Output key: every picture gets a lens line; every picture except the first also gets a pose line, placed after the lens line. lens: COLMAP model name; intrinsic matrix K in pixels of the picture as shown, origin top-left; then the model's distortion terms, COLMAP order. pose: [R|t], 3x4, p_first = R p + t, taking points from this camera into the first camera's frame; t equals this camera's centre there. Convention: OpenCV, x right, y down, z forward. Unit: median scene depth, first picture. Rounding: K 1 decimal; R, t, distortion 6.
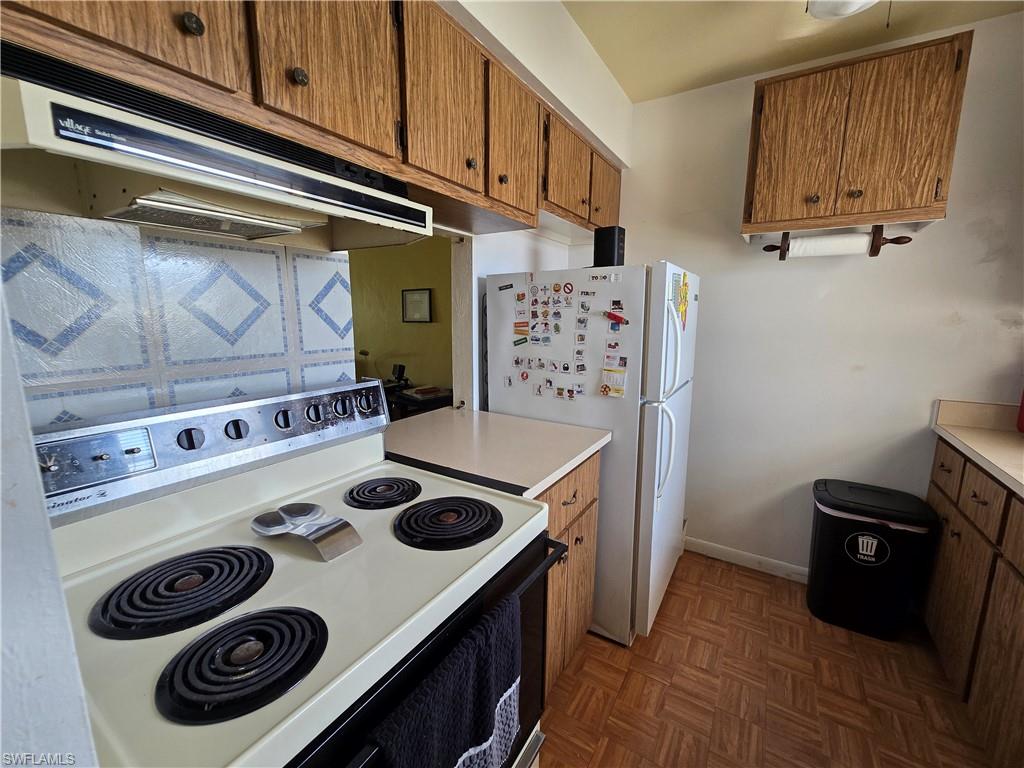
lens RADIAL K [[419.6, 0, 516.5], [0, 419.6, 389.5], [0, 0, 1]] dist [-0.002571, 0.000388]
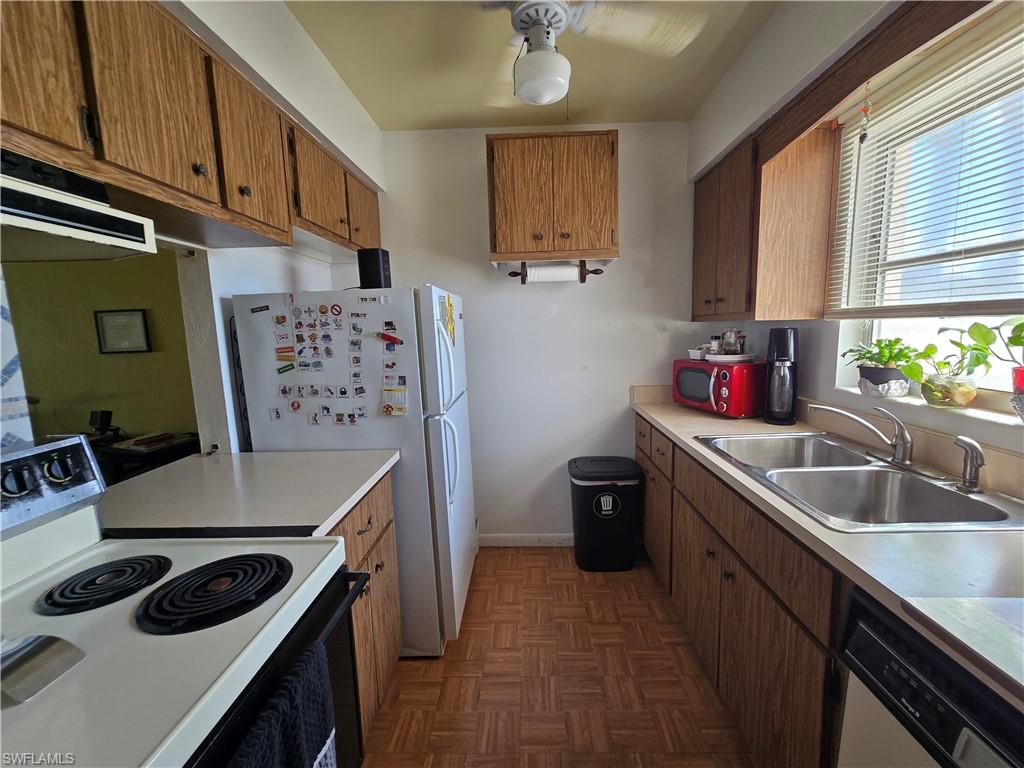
lens RADIAL K [[419.6, 0, 519.4], [0, 419.6, 387.9], [0, 0, 1]] dist [-0.002571, 0.000388]
pose [[0.861379, -0.101623, 0.497694, -0.013337], [0.122633, 0.992406, -0.009609, -0.003699], [-0.492938, 0.069310, 0.867299, -0.034897]]
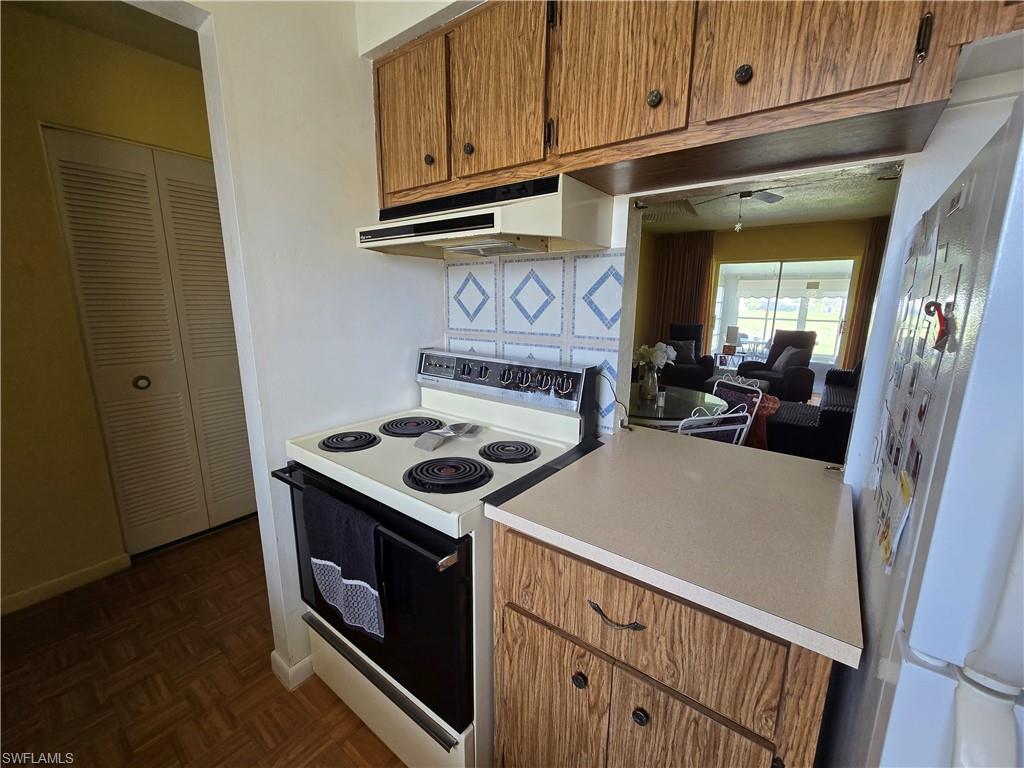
lens RADIAL K [[419.6, 0, 515.6], [0, 419.6, 387.1], [0, 0, 1]] dist [-0.002571, 0.000388]
pose [[-0.090218, 0.195988, -0.976447, 0.603162], [-0.190692, 0.958906, 0.210086, -0.140063], [0.977495, 0.205154, -0.049138, 0.755486]]
